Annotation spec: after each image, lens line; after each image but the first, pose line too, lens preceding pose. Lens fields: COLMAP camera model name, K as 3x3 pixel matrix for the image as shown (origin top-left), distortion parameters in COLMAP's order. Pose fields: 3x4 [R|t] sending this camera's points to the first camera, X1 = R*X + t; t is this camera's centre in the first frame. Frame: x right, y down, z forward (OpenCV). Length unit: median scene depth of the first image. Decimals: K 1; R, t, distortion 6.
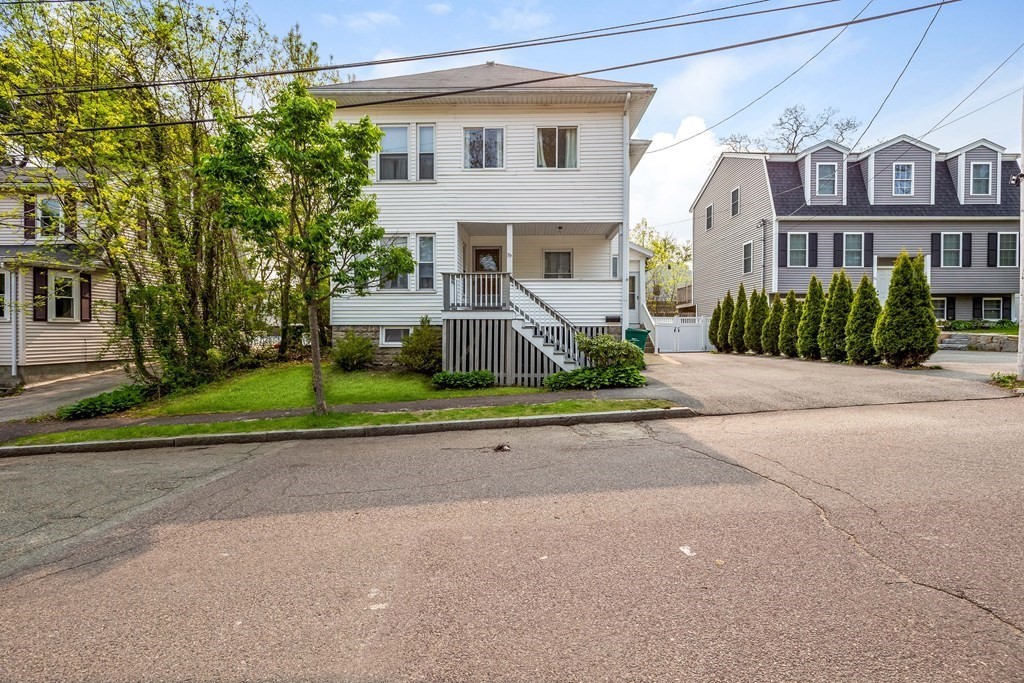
lens RADIAL K [[475.0, 0, 511.1], [0, 475.0, 340.1], [0, 0, 1]] dist [0.008645, 0.000153]
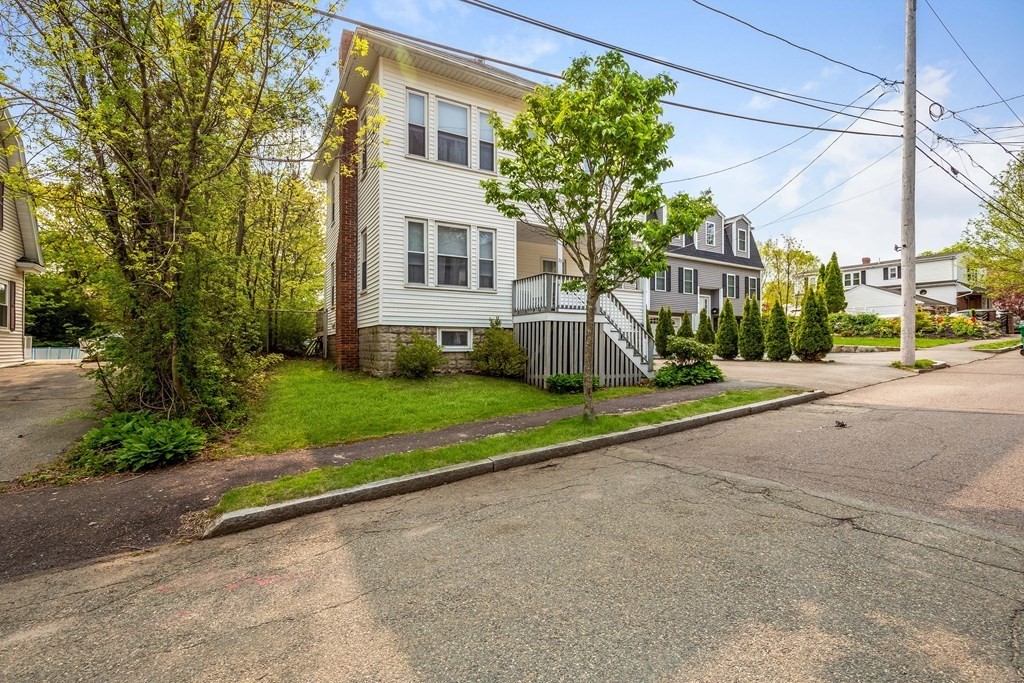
lens RADIAL K [[475.0, 0, 516.1], [0, 475.0, 345.9], [0, 0, 1]] dist [0.008645, 0.000153]
pose [[0.847627, 0.002083, 0.530588, -0.626120], [0.009134, 0.999787, -0.018517, 0.021754], [-0.530513, 0.020542, 0.847428, 0.193211]]
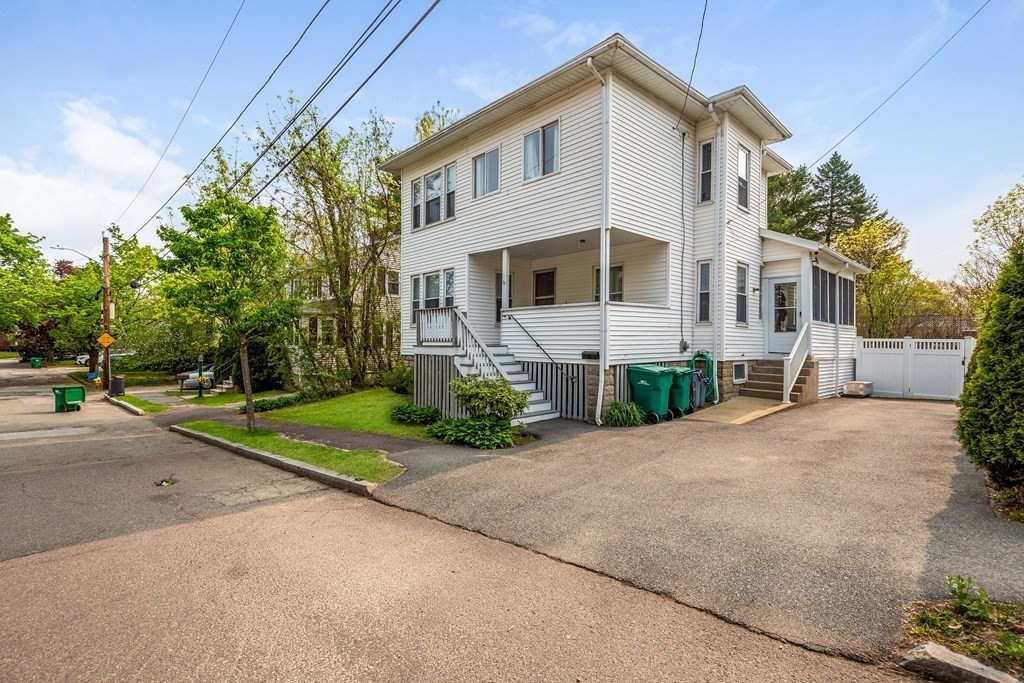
lens RADIAL K [[475.0, 0, 513.1], [0, 475.0, 337.6], [0, 0, 1]] dist [0.008645, 0.000153]
pose [[0.704768, -0.008663, -0.709384, 0.654353], [-0.016657, 0.999448, -0.028754, -0.047454], [0.709242, 0.032081, 0.704235, 0.372640]]
